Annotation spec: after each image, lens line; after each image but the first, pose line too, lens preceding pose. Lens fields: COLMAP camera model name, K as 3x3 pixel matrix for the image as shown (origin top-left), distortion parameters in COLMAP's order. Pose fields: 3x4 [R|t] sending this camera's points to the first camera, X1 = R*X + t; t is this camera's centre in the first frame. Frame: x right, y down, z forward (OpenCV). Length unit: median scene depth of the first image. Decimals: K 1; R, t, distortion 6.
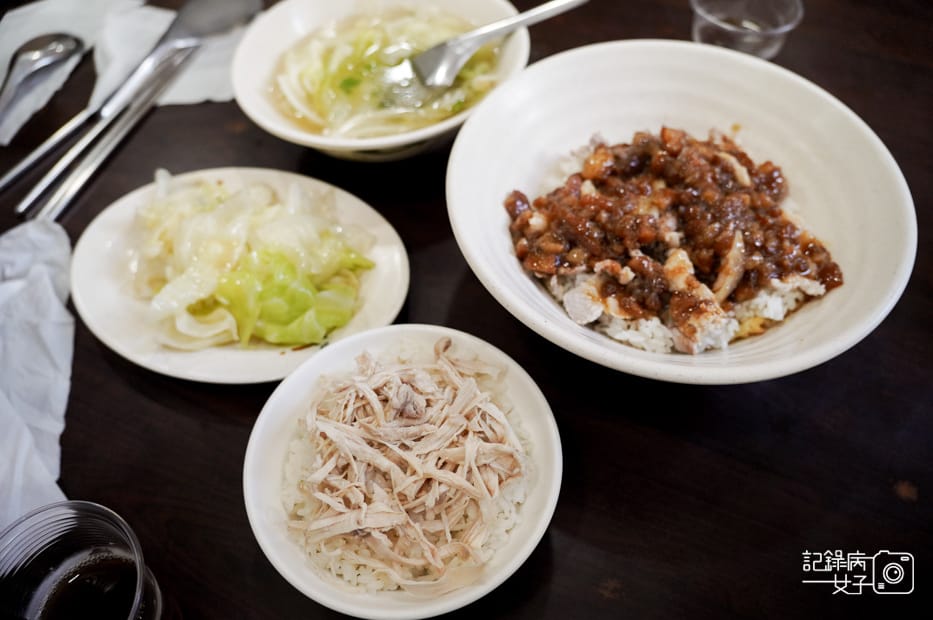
lens RADIAL K [[749.4, 0, 466.5], [0, 749.4, 310.0], [0, 0, 1]] dist [-0.147354, 0.009149]
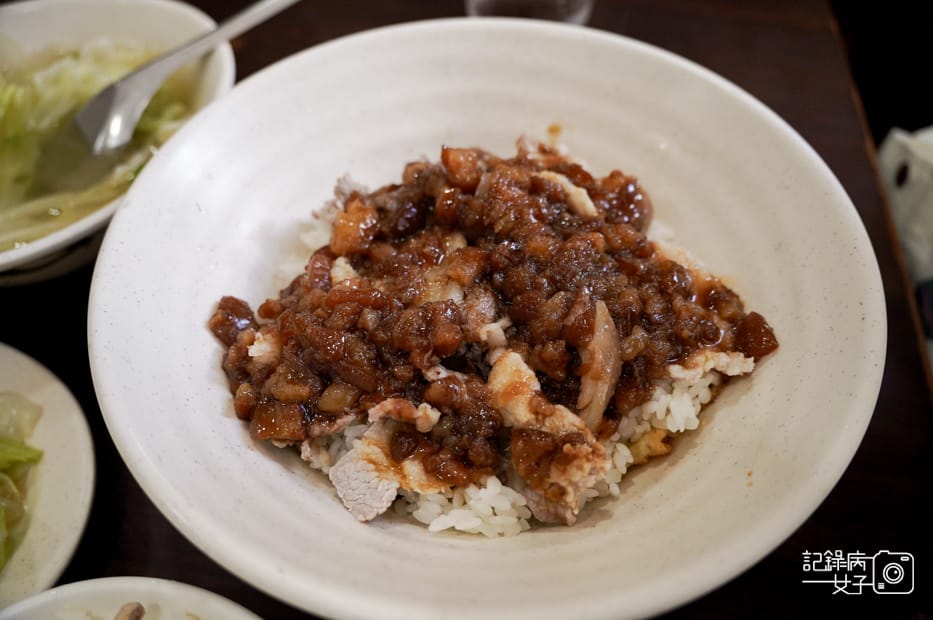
lens RADIAL K [[749.4, 0, 466.5], [0, 749.4, 310.0], [0, 0, 1]] dist [-0.147354, 0.009149]
pose [[0.958630, -0.202822, 0.199730, 0.141623], [0.212273, 0.976841, -0.026869, -0.101045], [-0.189654, 0.068155, 0.979483, 0.415154]]
